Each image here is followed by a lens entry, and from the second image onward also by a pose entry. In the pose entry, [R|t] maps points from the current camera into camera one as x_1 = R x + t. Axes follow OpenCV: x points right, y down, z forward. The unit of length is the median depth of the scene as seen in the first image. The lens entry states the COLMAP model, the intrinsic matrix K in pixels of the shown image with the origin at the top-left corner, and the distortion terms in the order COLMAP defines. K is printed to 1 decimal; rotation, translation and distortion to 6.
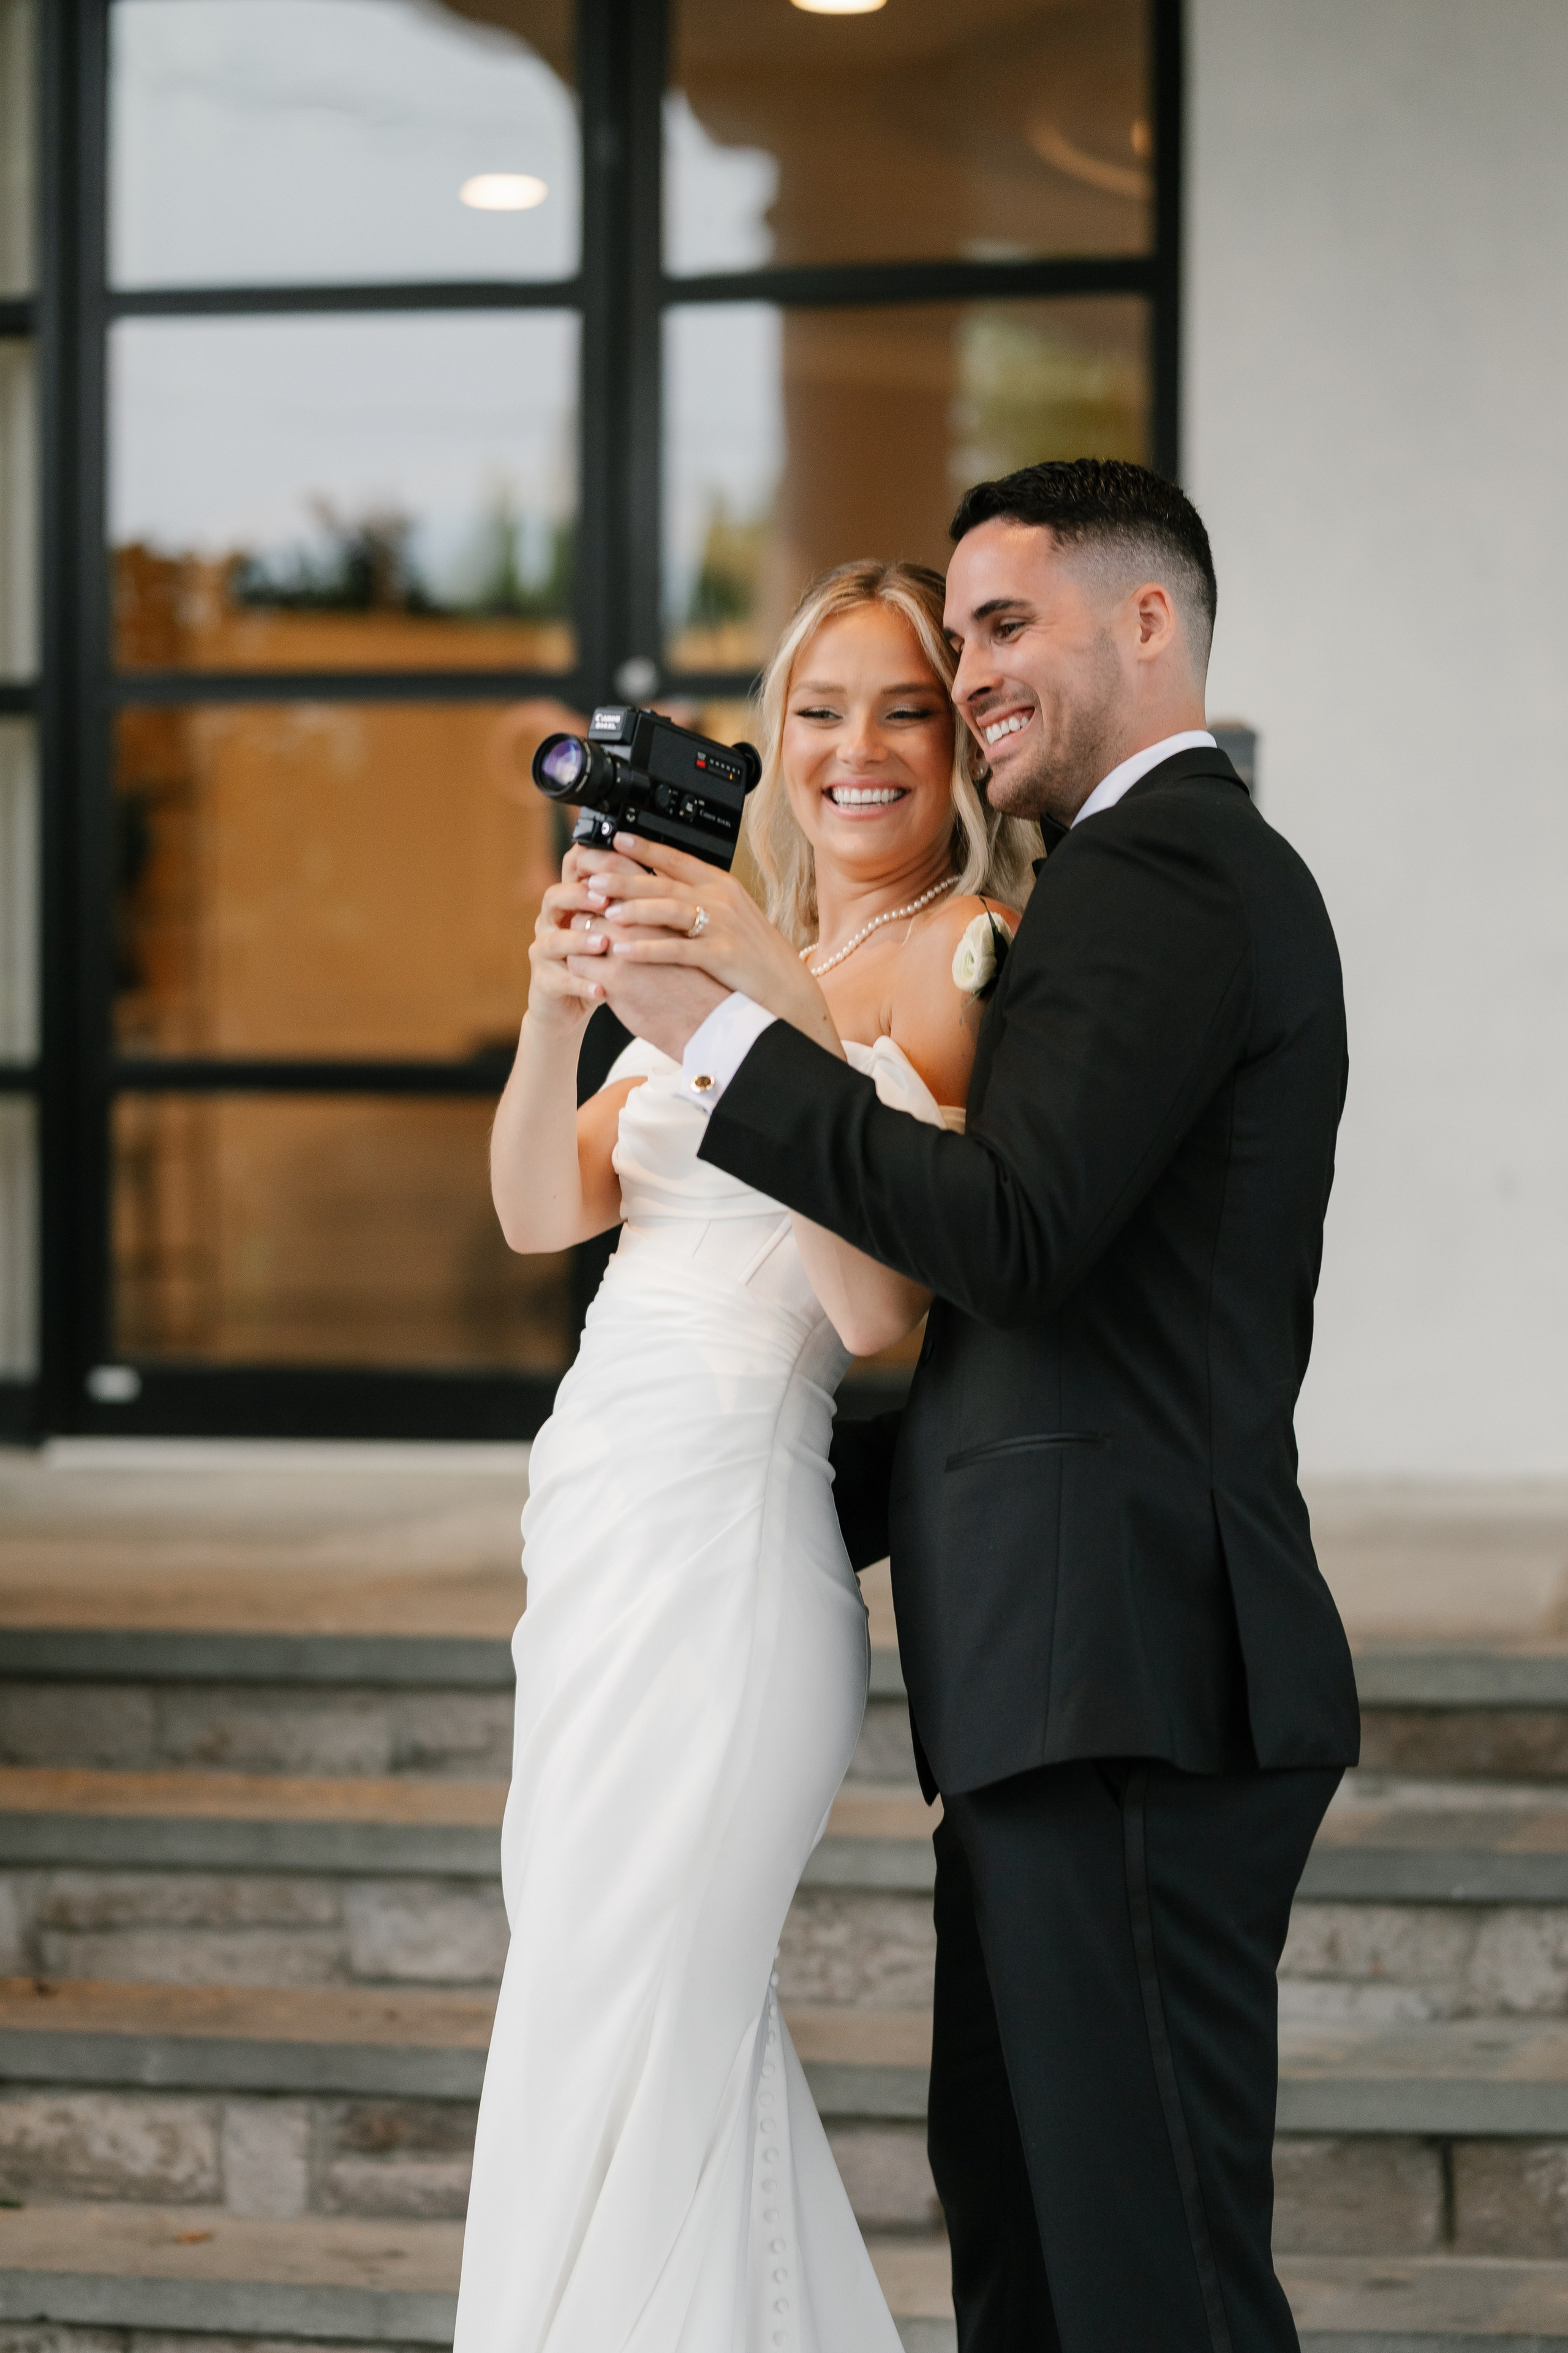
lens RADIAL K [[6125.8, 0, 778.6], [0, 6125.8, 850.1], [0, 0, 1]] dist [-0.000973, 0.585858]
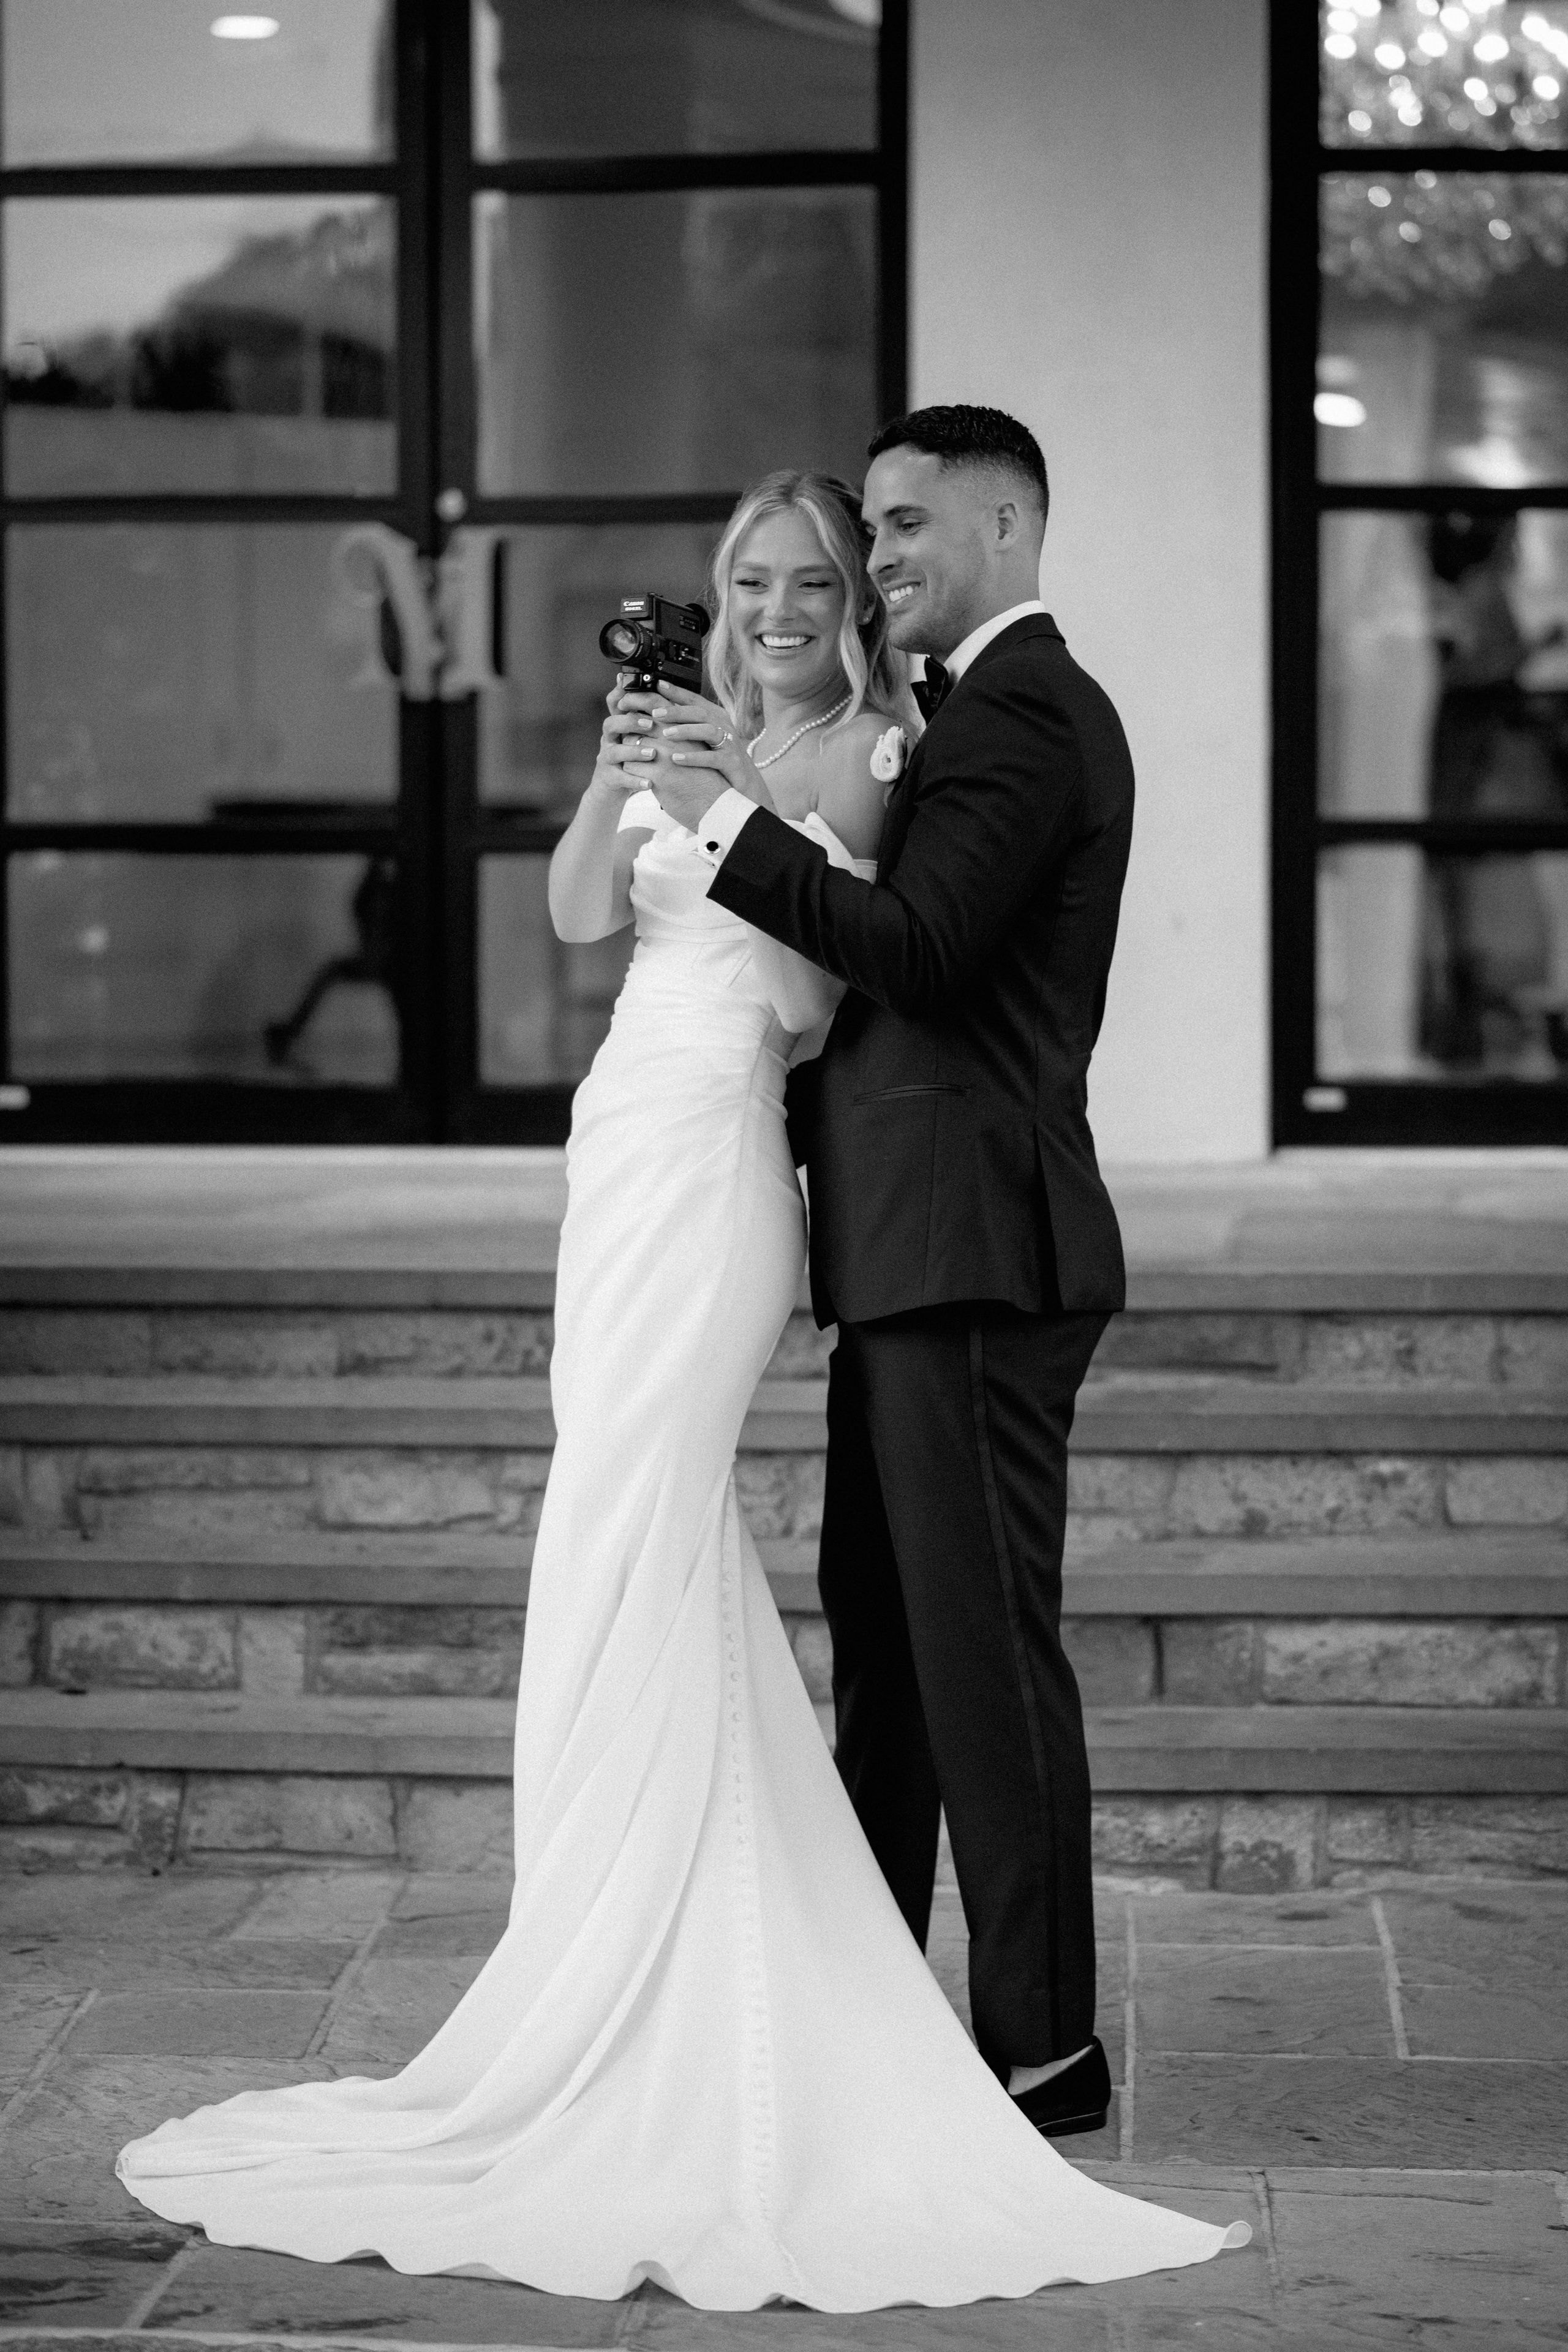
lens RADIAL K [[5601.0, 0, 784.0], [0, 5601.0, 1176.0], [0, 0, 1]] dist [-0.040737, 0.701025]
pose [[0.998268, -0.010819, 0.057832, -0.042227], [0.005044, 0.995065, 0.099101, -0.009669], [-0.058619, -0.098637, 0.993395, -0.203756]]
